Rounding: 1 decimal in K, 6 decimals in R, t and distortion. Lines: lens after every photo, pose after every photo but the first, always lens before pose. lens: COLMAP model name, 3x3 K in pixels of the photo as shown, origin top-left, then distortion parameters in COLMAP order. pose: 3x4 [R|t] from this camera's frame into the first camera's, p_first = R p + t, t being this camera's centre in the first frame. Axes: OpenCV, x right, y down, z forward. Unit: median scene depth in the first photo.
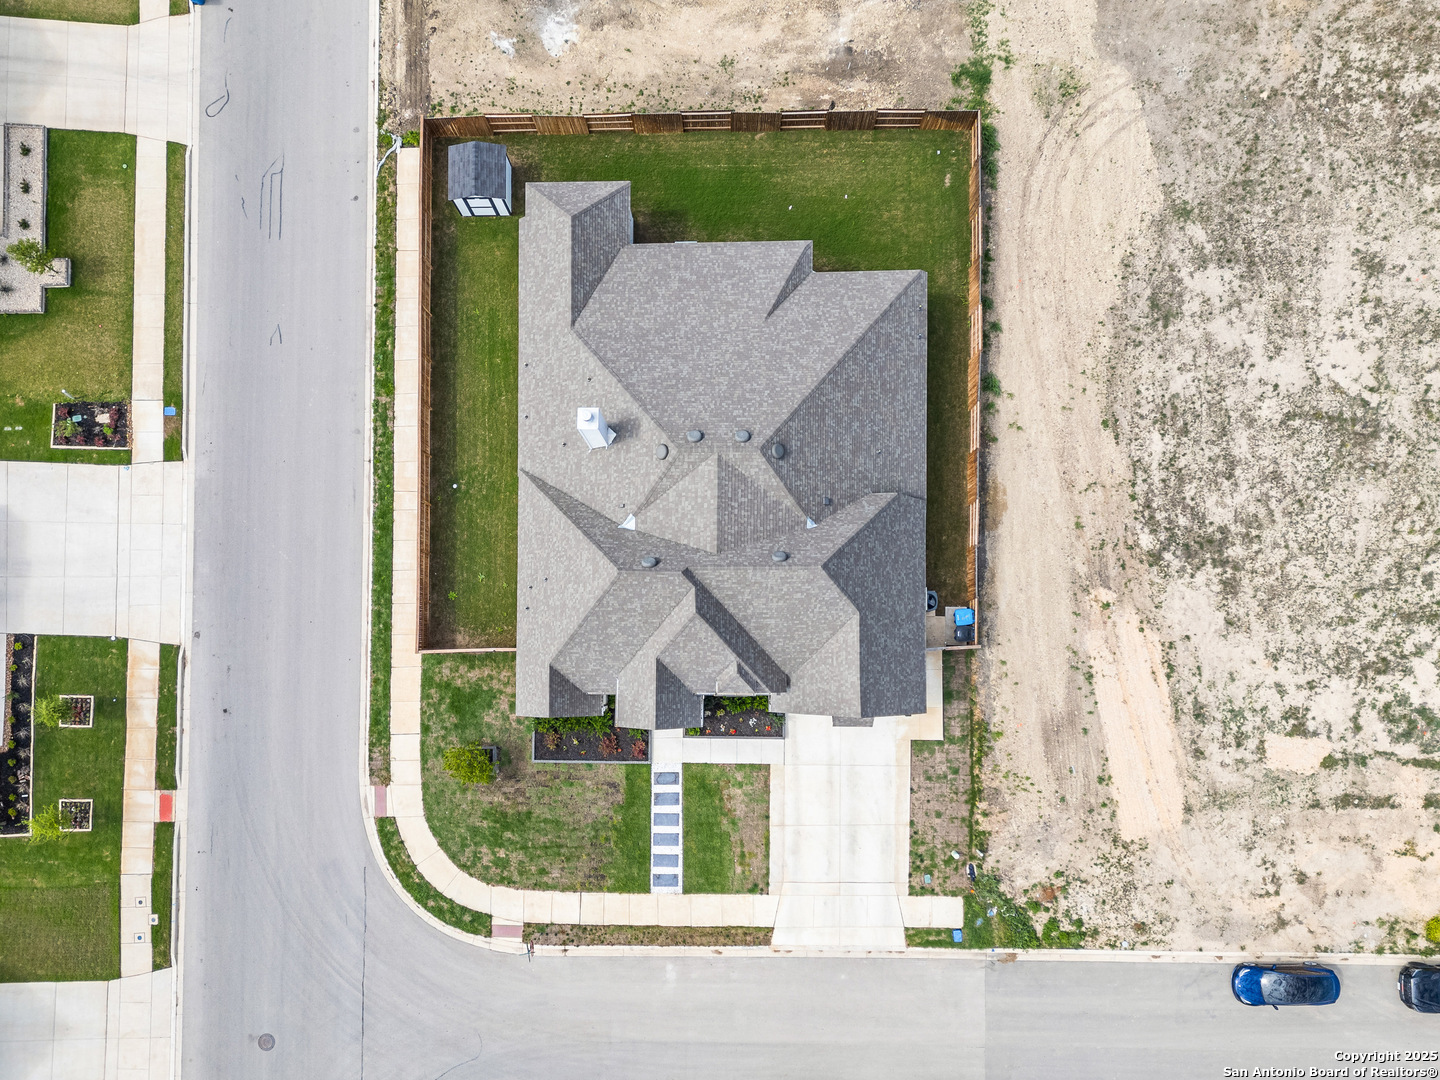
lens RADIAL K [[1007.9, 0, 715.3], [0, 1007.9, 538.9], [0, 0, 1]] dist [0.071311, -0.058812]
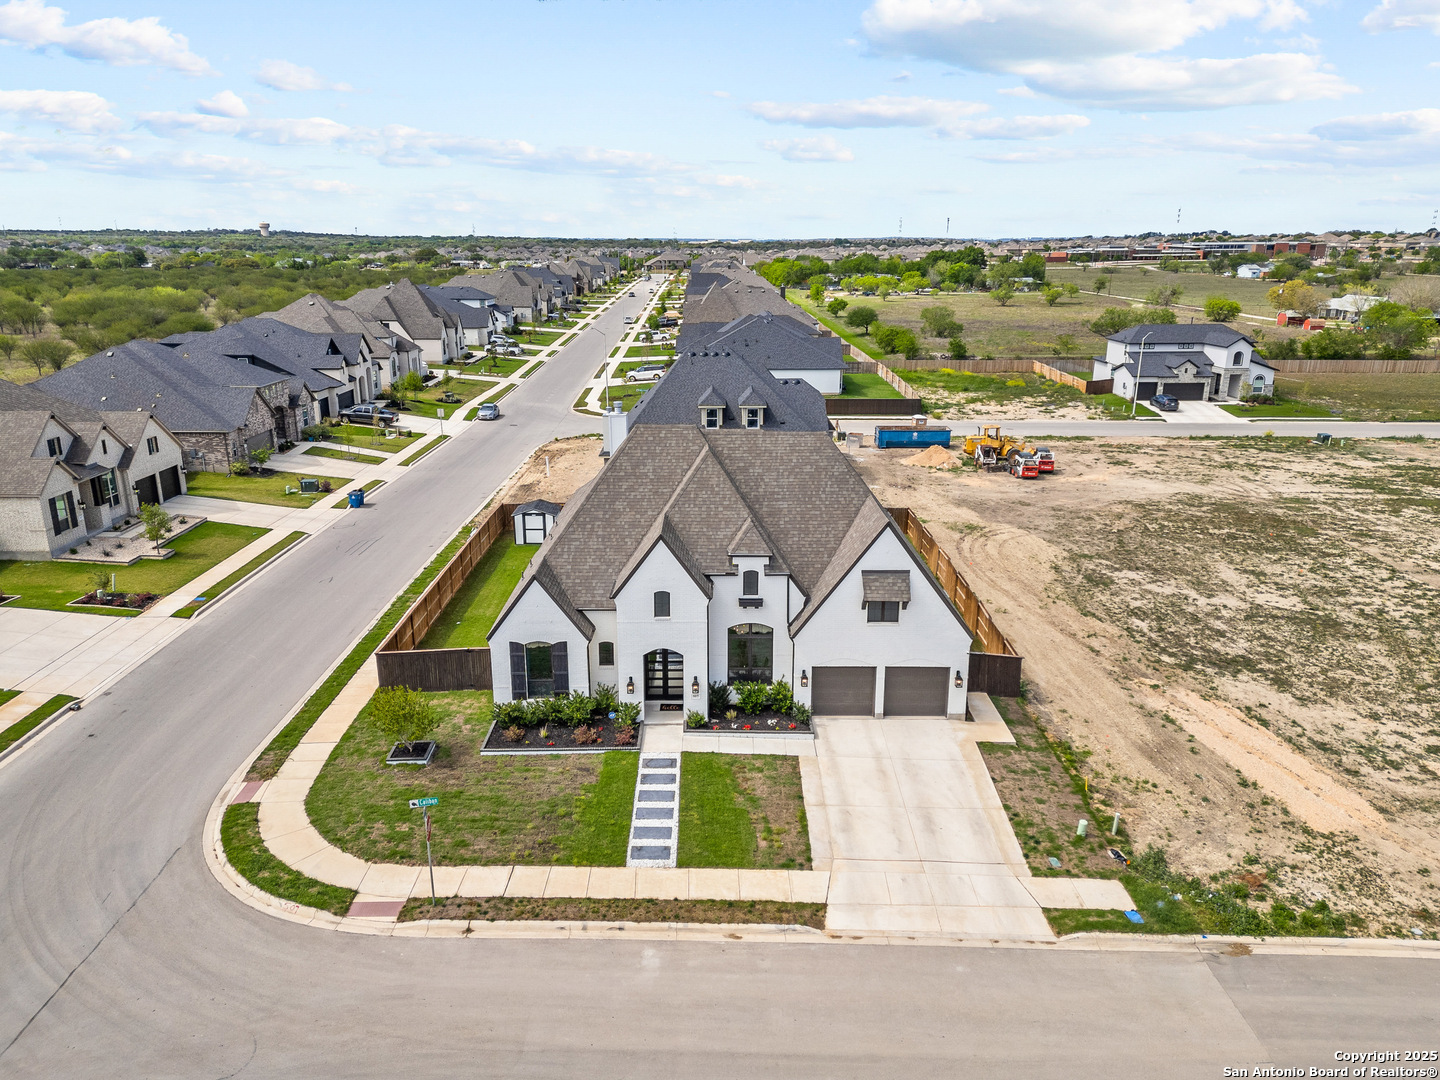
lens RADIAL K [[1029.3, 0, 713.5], [0, 1029.3, 533.1], [0, 0, 1]] dist [0.071376, -0.065166]
pose [[0.999122, 0.038321, 0.016955, -0.027943], [0.004692, 0.299775, -0.953998, 0.900751], [-0.041641, 0.953240, 0.299332, 0.608831]]
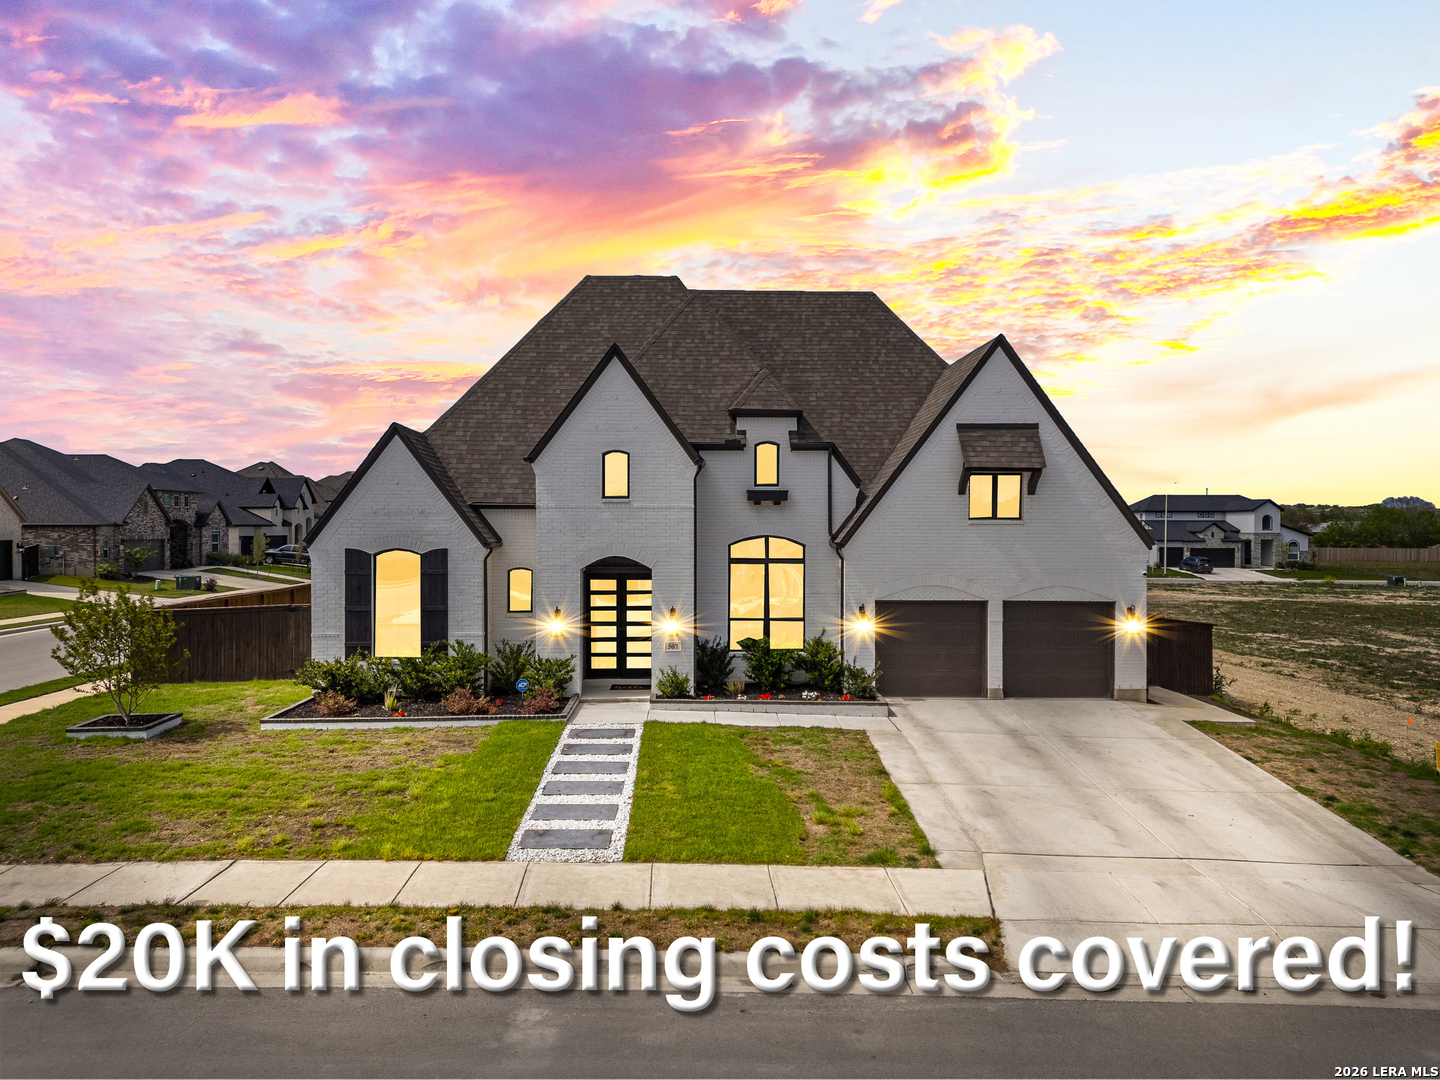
lens RADIAL K [[1007.9, 0, 715.3], [0, 1007.9, 538.9], [0, 0, 1]] dist [0.071311, -0.058812]
pose [[0.998655, 0.044395, 0.026773, -0.018728], [0.024776, 0.044928, -0.998683, 0.614891], [-0.045539, 0.998003, 0.043768, 0.901878]]
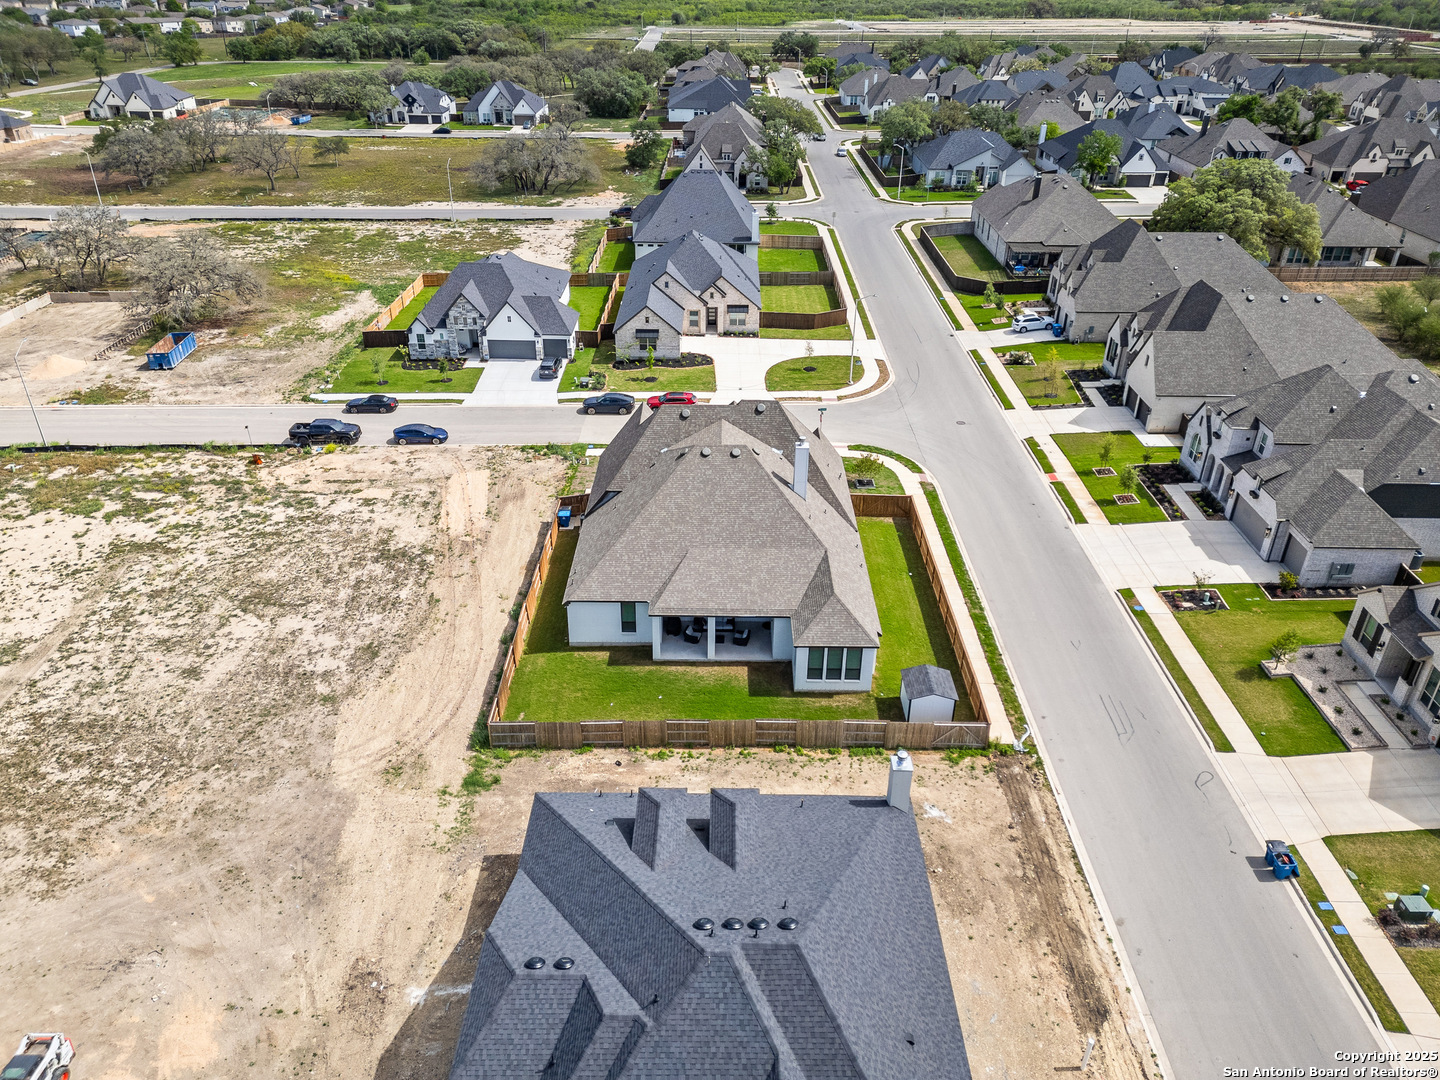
lens RADIAL K [[1010.7, 0, 722.9], [0, 1010.7, 539.5], [0, 0, 1]] dist [0.081916, -0.082001]
pose [[-0.999673, 0.022636, 0.011906, -0.016310], [-0.000306, -0.476051, 0.879418, -1.271217], [0.025574, 0.879126, 0.475902, 0.290750]]
